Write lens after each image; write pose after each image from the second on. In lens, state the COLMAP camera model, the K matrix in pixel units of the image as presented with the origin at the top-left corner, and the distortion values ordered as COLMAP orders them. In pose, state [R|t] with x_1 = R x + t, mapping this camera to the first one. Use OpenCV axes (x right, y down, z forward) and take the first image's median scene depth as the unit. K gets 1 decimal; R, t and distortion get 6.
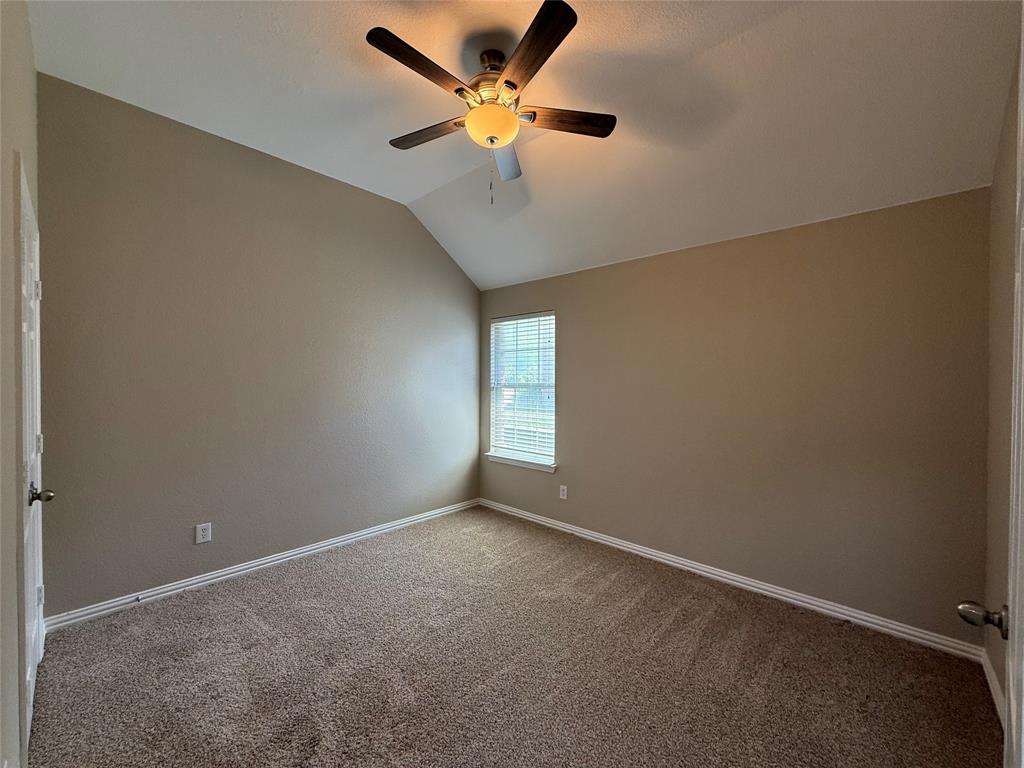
lens RADIAL K [[407.3, 0, 511.8], [0, 407.3, 386.0], [0, 0, 1]] dist [-0.000145, 0.000124]
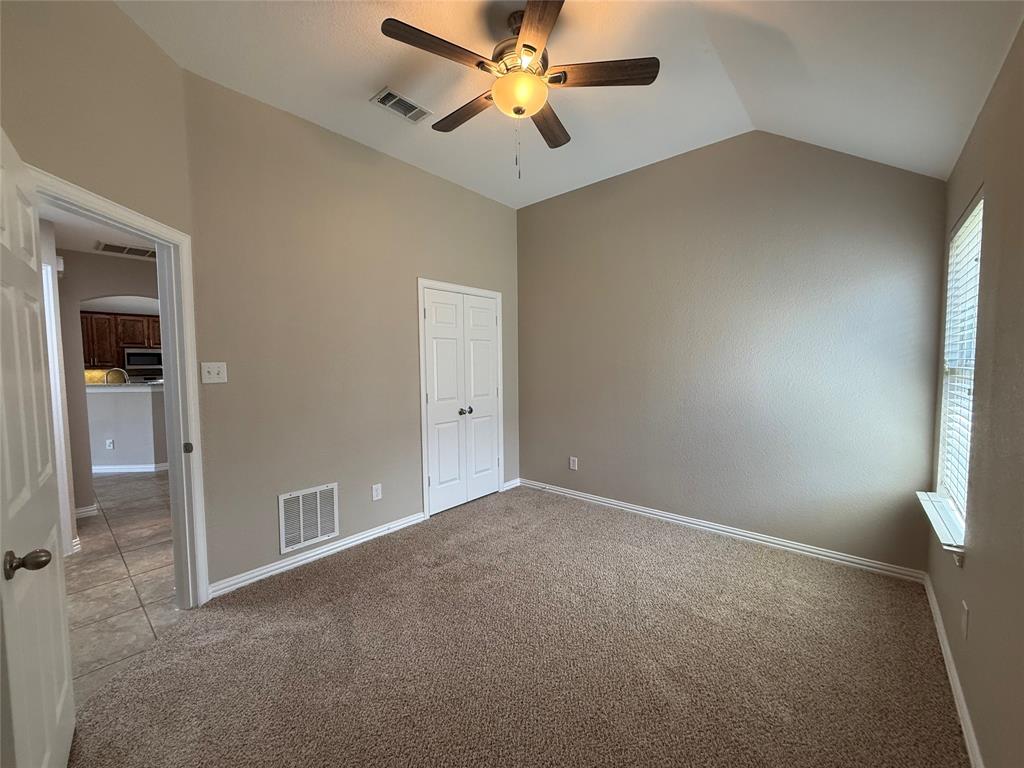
lens RADIAL K [[407.3, 0, 511.8], [0, 407.3, 386.0], [0, 0, 1]] dist [-0.000145, 0.000124]
pose [[0.035247, 0.053177, -0.997963, 0.778655], [-0.000075, 0.998583, 0.053208, -0.004085], [0.999379, -0.001801, 0.035201, 0.780059]]
